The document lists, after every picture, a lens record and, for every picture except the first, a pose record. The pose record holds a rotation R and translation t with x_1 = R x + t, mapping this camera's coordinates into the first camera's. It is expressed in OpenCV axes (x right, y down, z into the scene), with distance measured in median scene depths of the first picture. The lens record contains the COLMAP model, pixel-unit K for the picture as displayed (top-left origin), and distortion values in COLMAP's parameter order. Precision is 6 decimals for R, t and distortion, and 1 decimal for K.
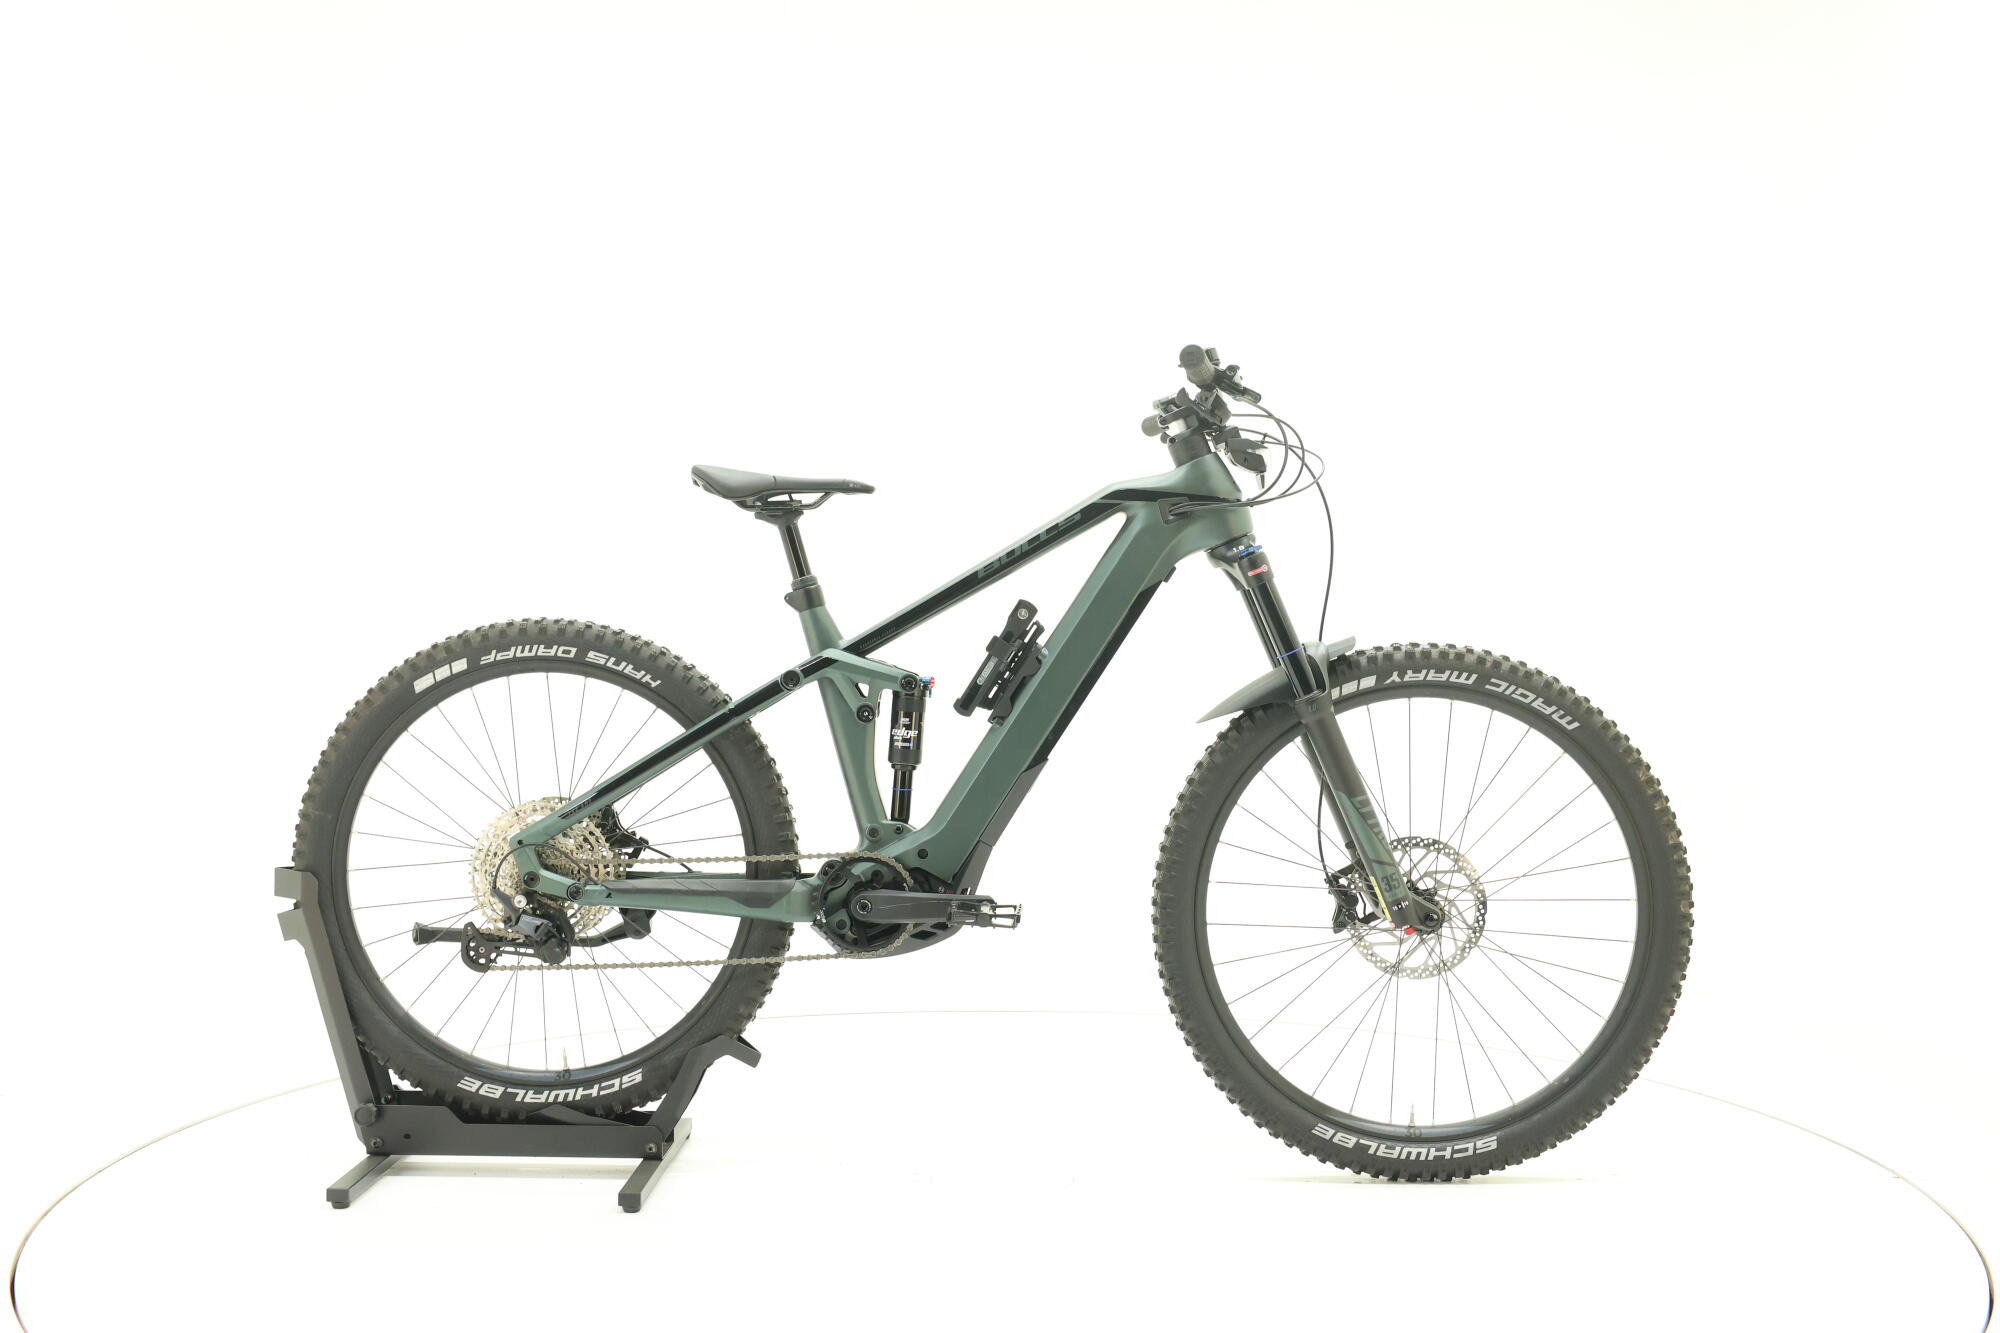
lens RADIAL K [[2156.3, 0, 1000.0], [0, 2156.3, 666.5], [0, 0, 1]] dist [-0.013240, -0.007483]
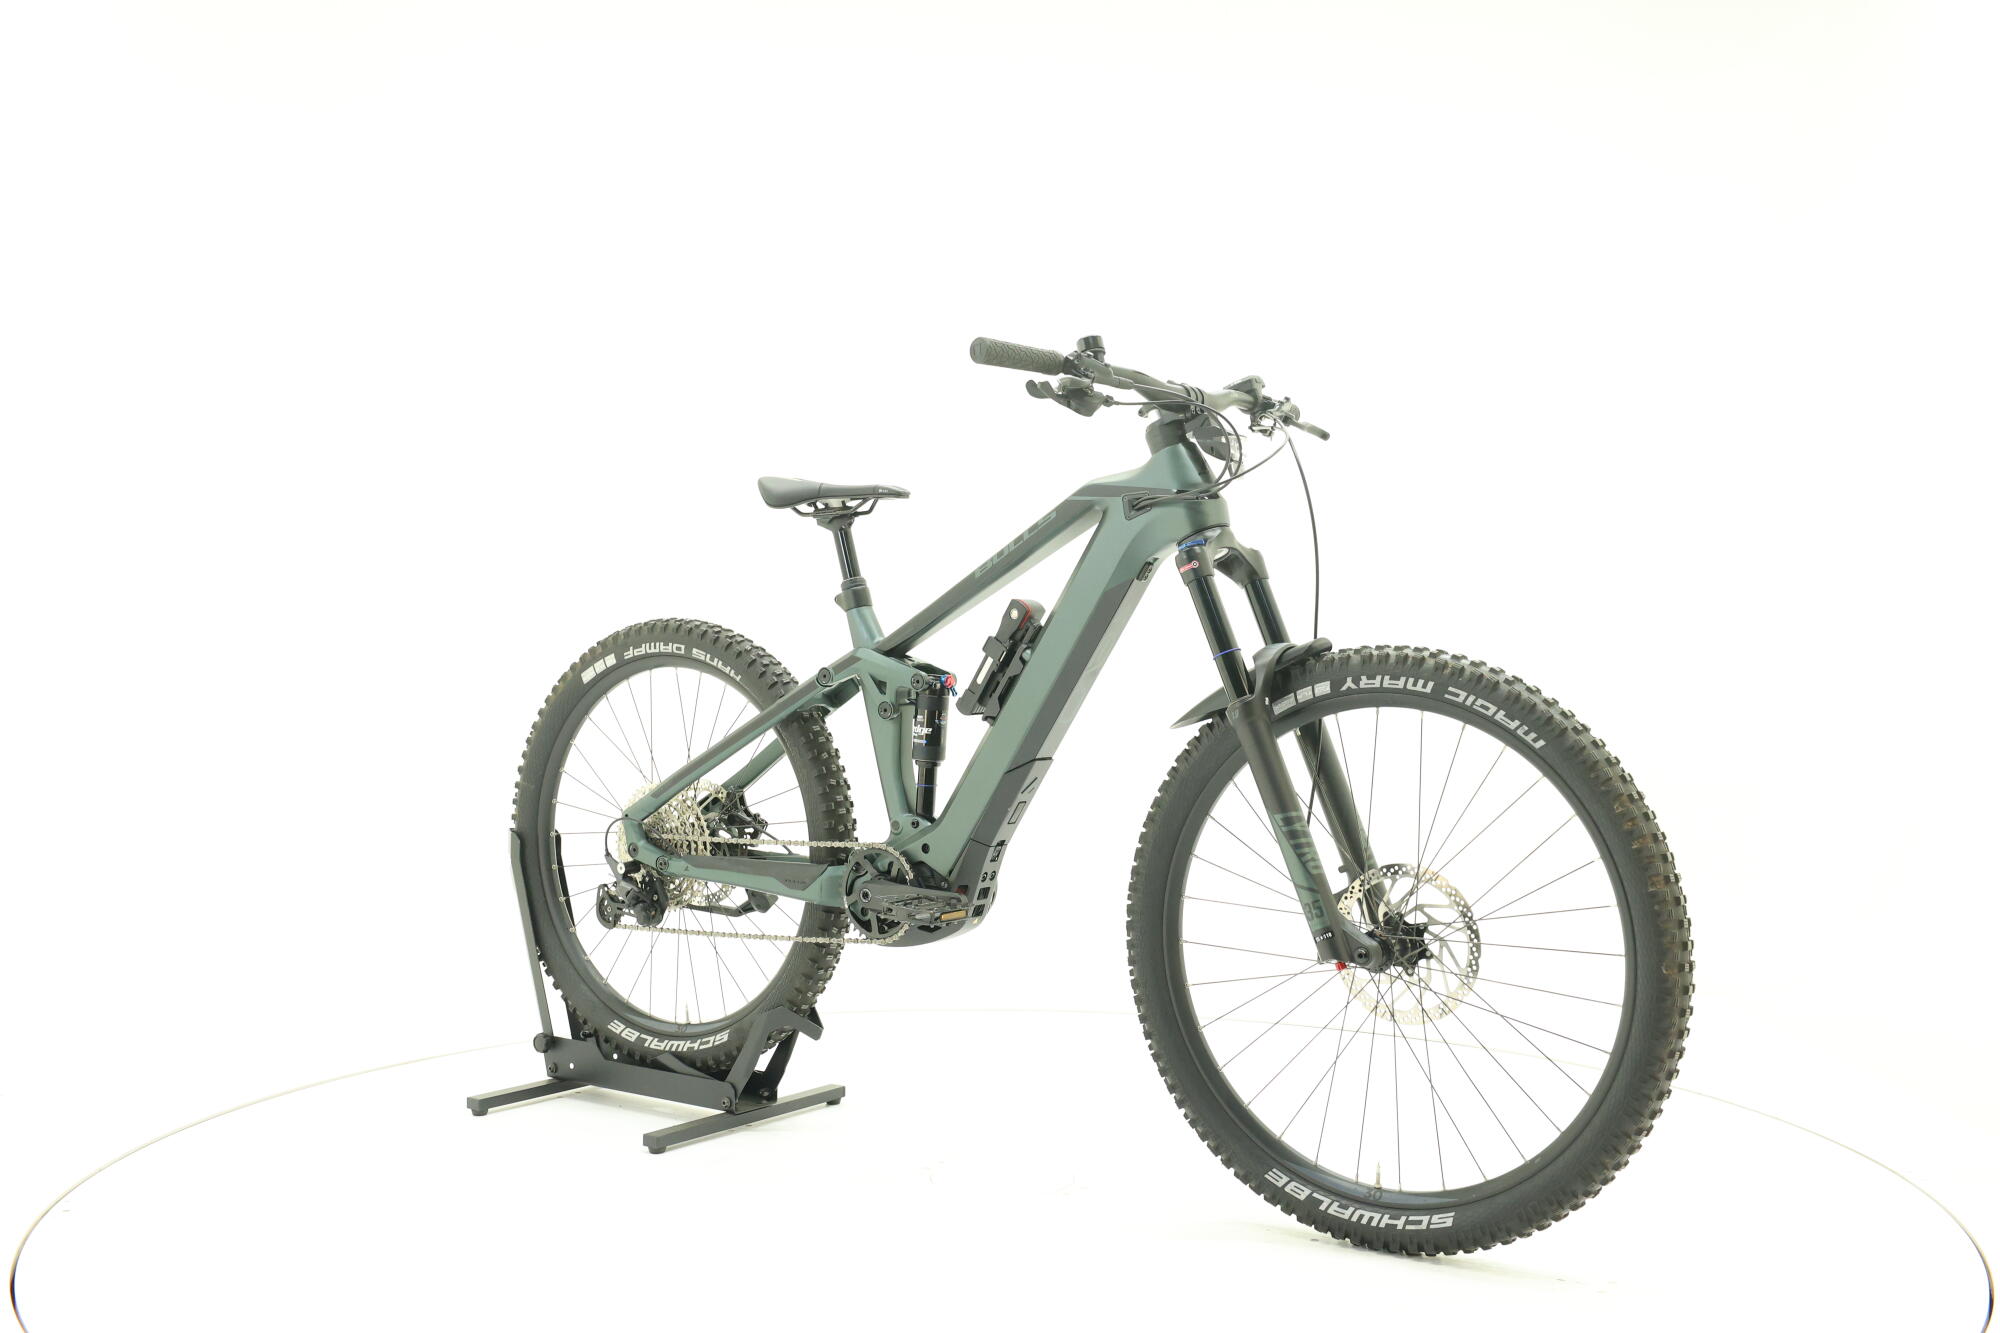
lens RADIAL K [[2156.3, 0, 1000.0], [0, 2156.3, 666.5], [0, 0, 1]] dist [-0.013240, -0.007483]
pose [[0.819679, 0.011800, -0.572701, 0.572677], [-0.015744, 0.999874, -0.001932, 0.002006], [0.572606, 0.010601, 0.819762, 0.178544]]
